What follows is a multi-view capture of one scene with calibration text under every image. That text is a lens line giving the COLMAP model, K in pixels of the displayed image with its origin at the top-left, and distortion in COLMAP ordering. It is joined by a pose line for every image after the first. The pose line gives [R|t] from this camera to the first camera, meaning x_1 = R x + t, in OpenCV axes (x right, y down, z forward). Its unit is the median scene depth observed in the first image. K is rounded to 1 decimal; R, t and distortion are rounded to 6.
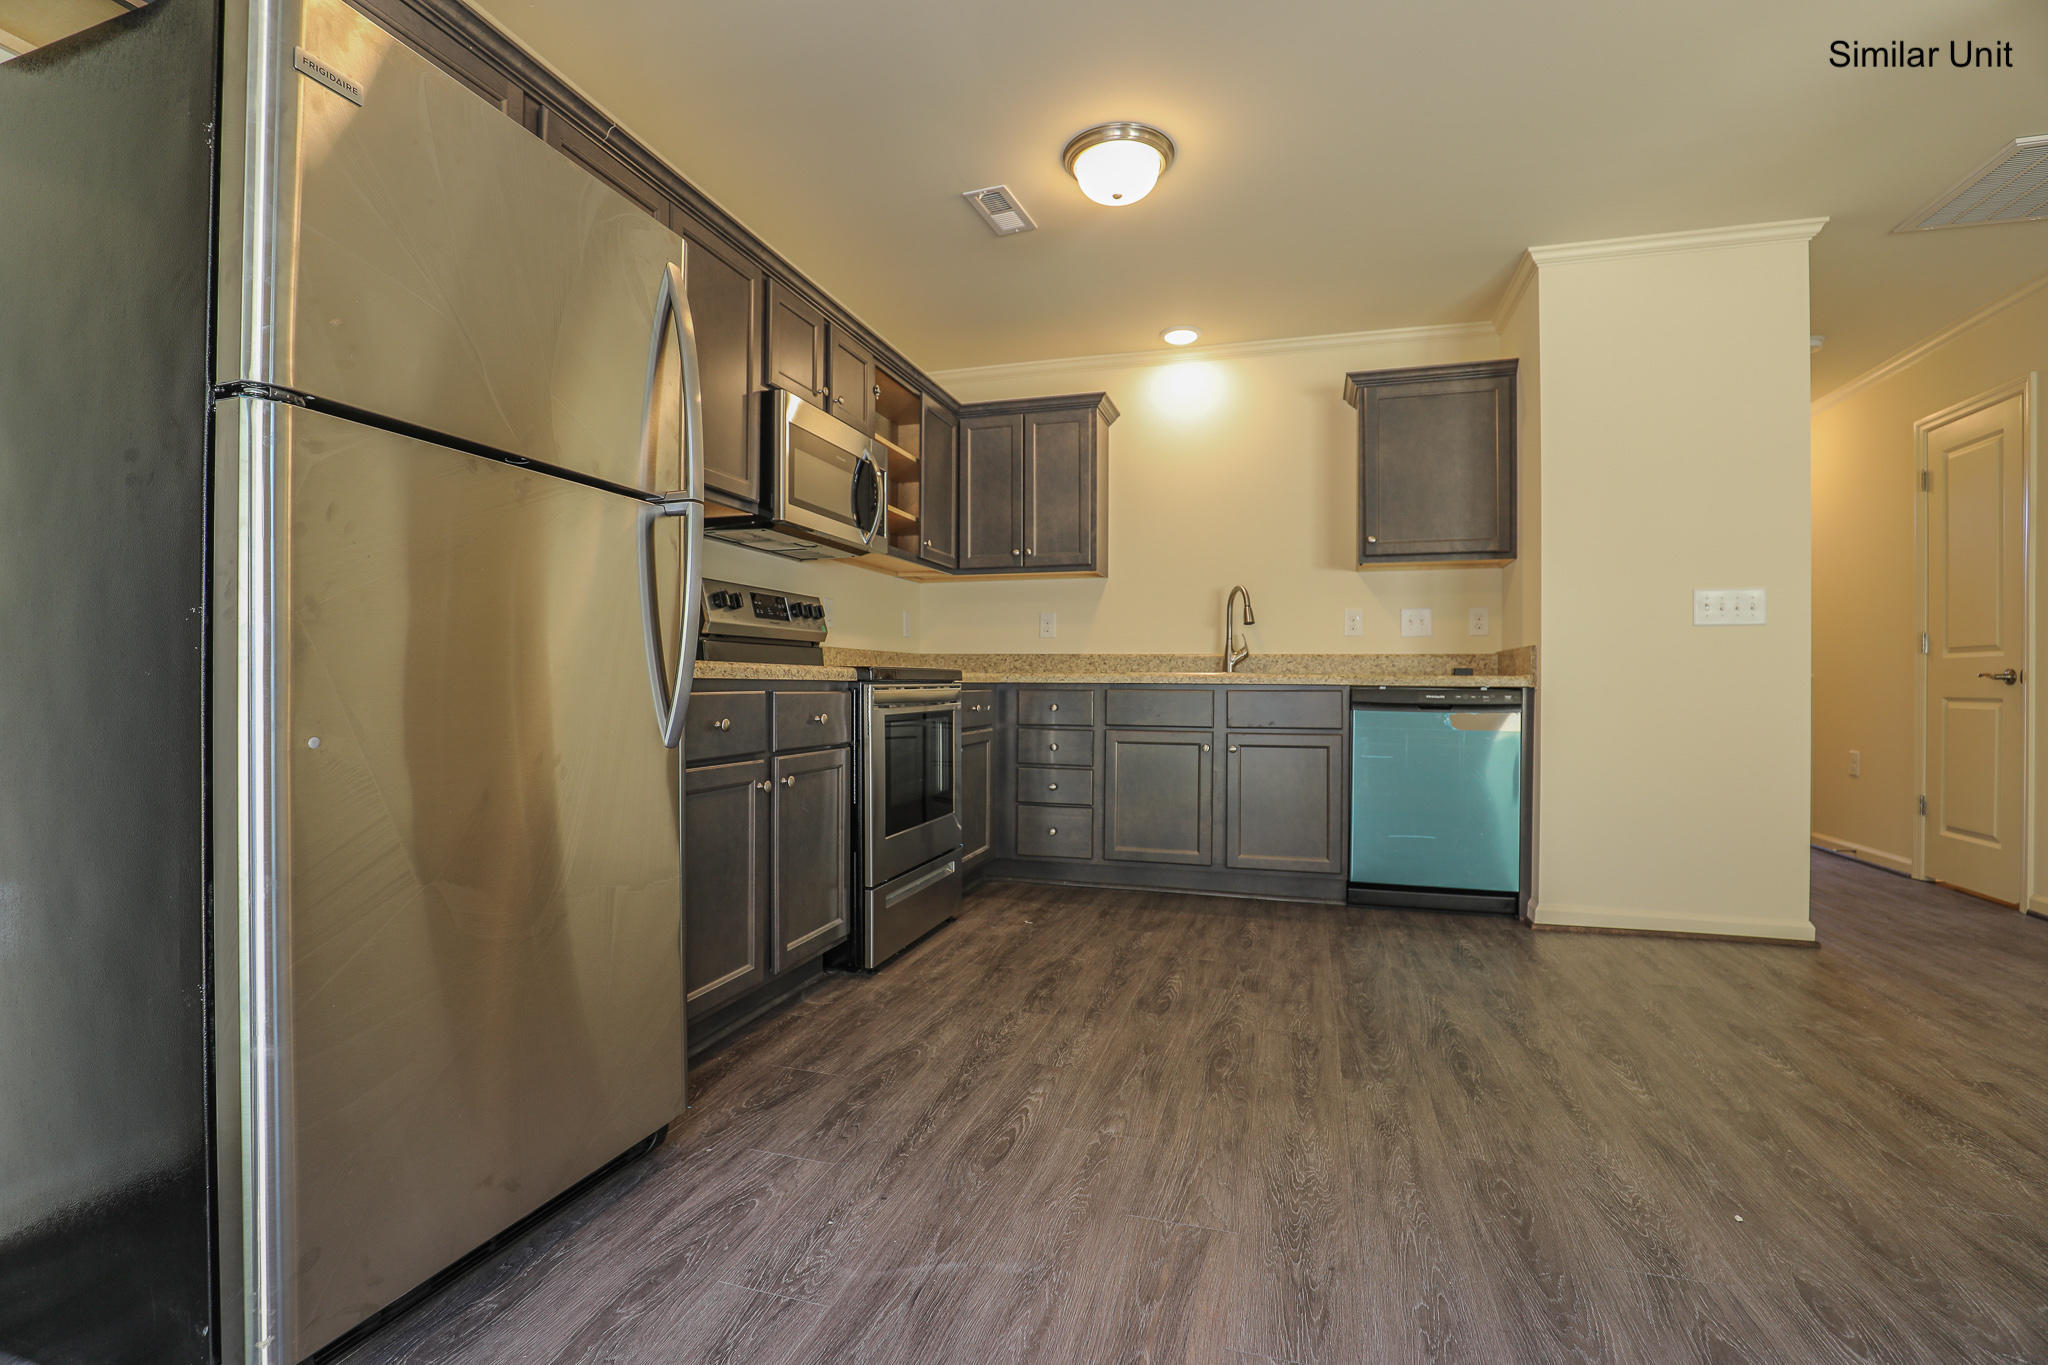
lens RADIAL K [[934.0, 0, 1016.1], [0, 934.0, 683.7], [0, 0, 1]] dist [-0.044398, 0.010224]
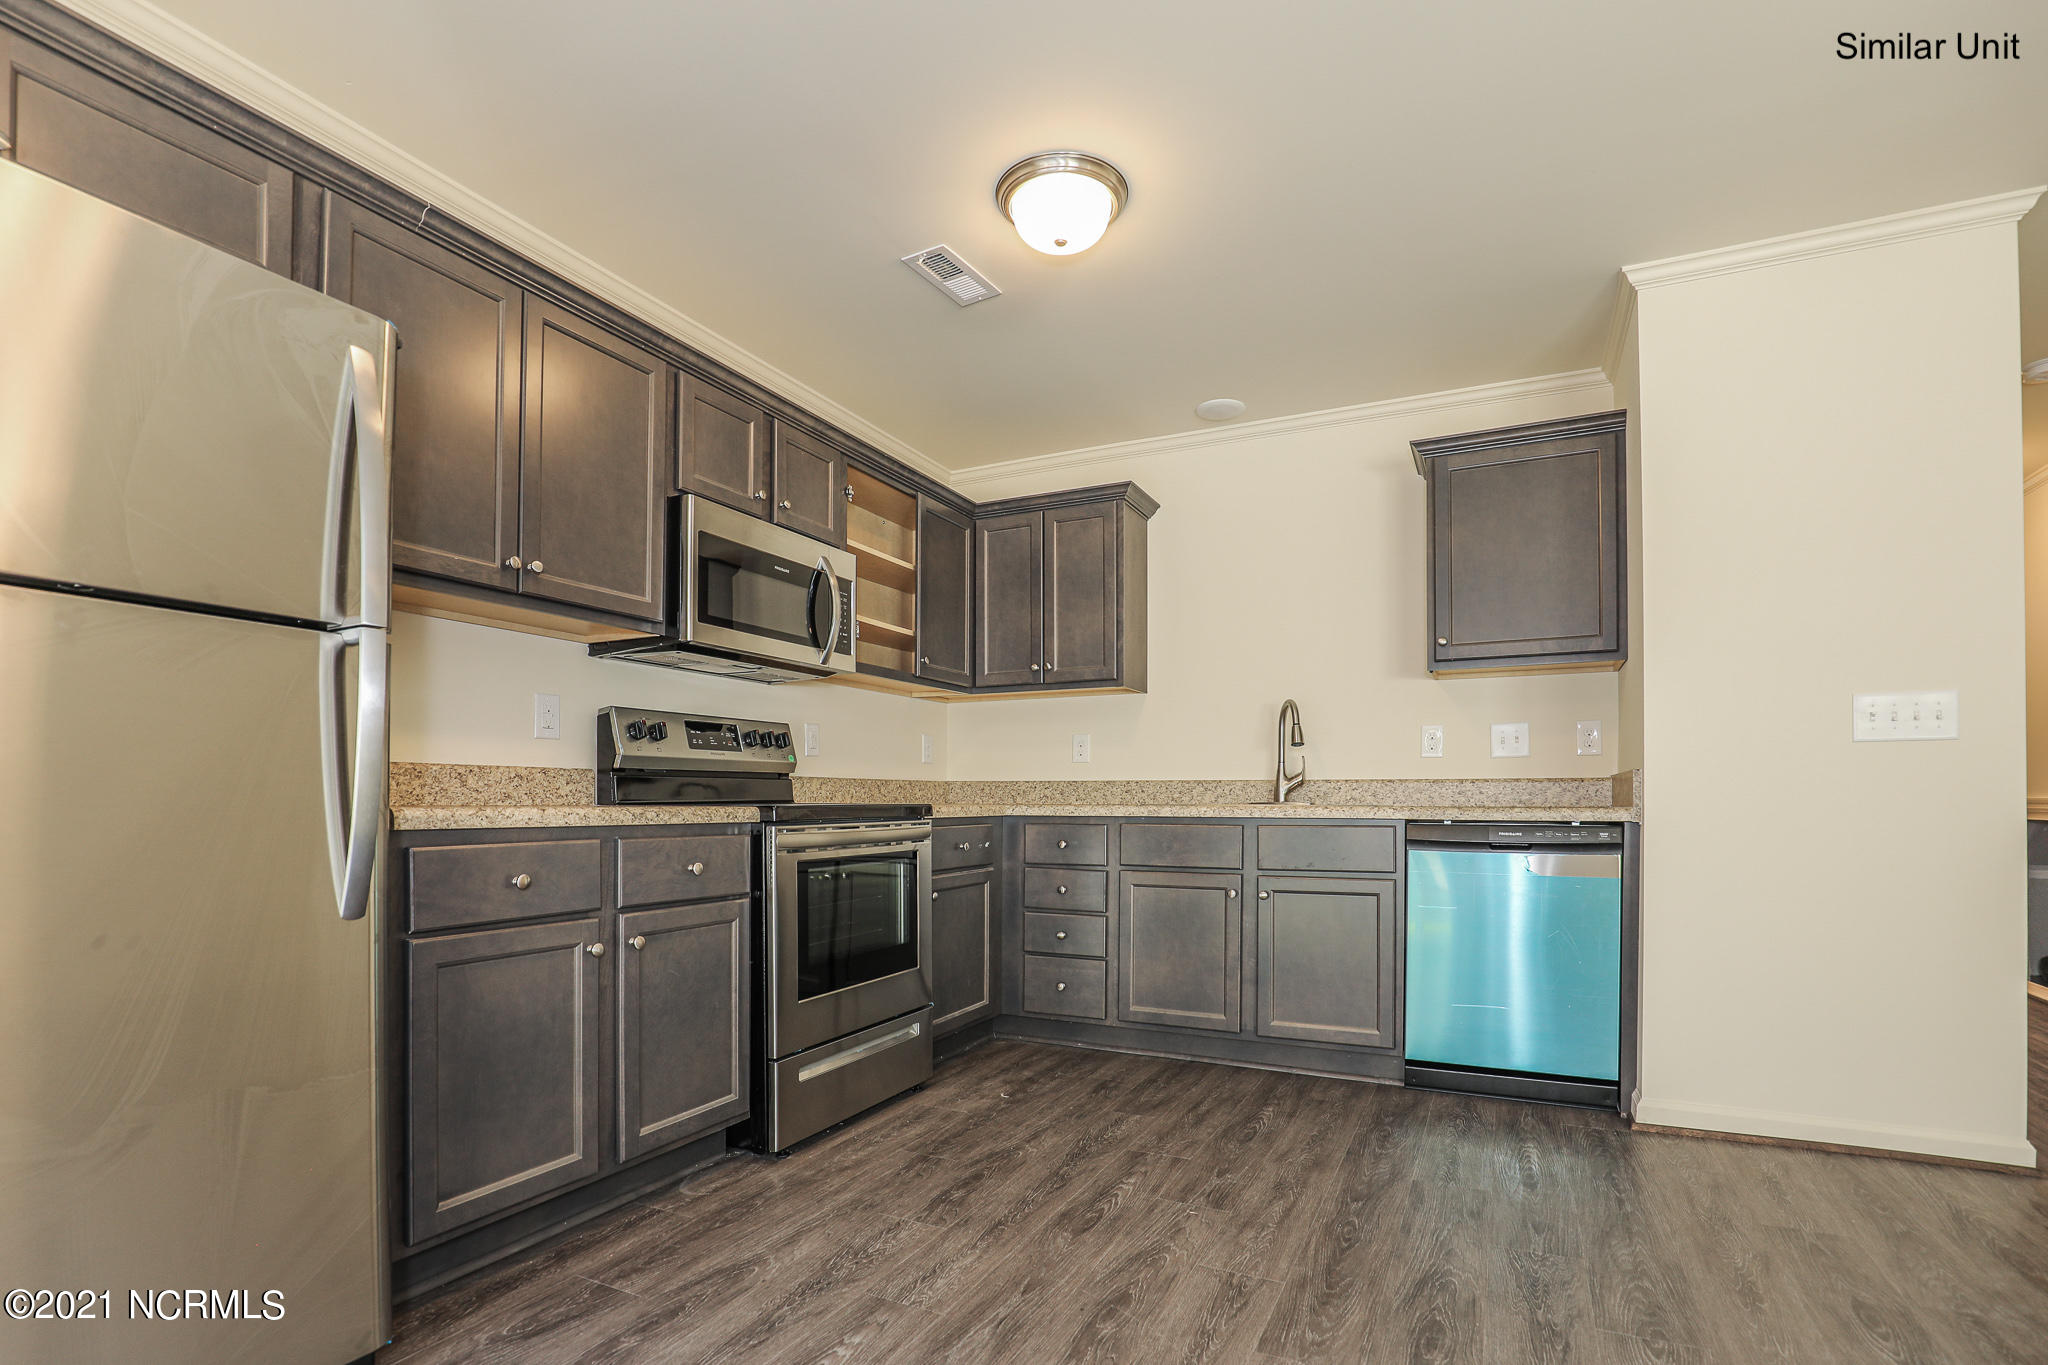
lens RADIAL K [[973.0, 0, 1037.0], [0, 973.0, 797.2], [0, 0, 1]] dist [-0.046606, 0.011685]
pose [[0.988449, -0.005755, -0.151445, 0.182949], [0.005042, 0.999974, -0.005094, -0.016518], [0.151471, 0.004271, 0.988453, 0.115831]]
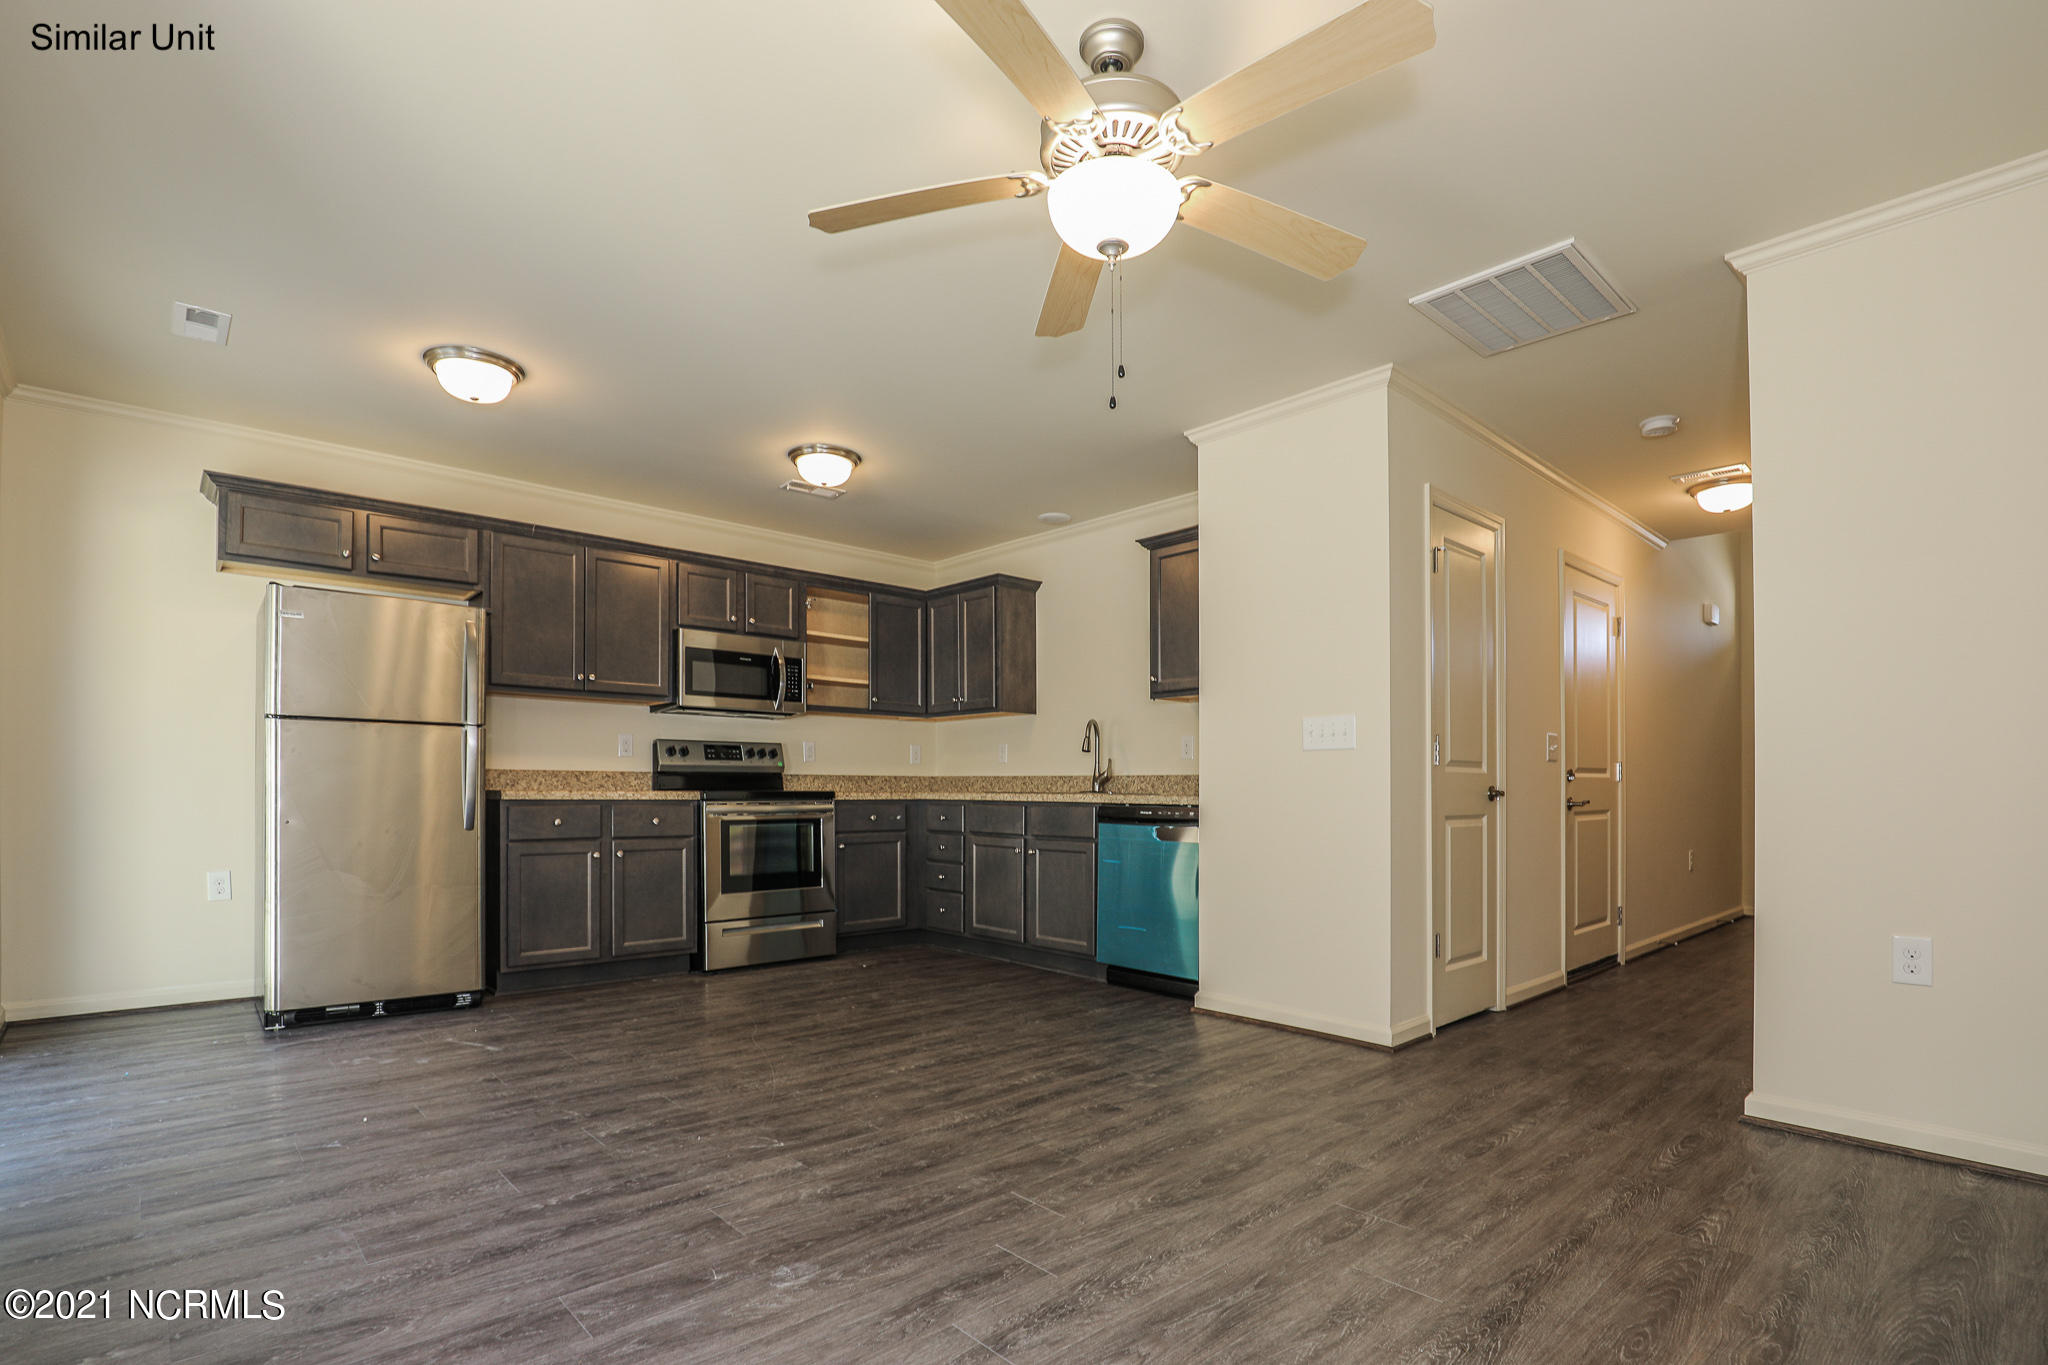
lens RADIAL K [[975.5, 0, 983.7], [0, 975.5, 787.8], [0, 0, 1]] dist [-0.009493, -0.012352]
pose [[0.850629, -0.002629, -0.525759, 0.983540], [-0.000053, 0.999987, -0.005086, -0.012434], [0.525766, 0.004354, 0.850618, -0.195018]]
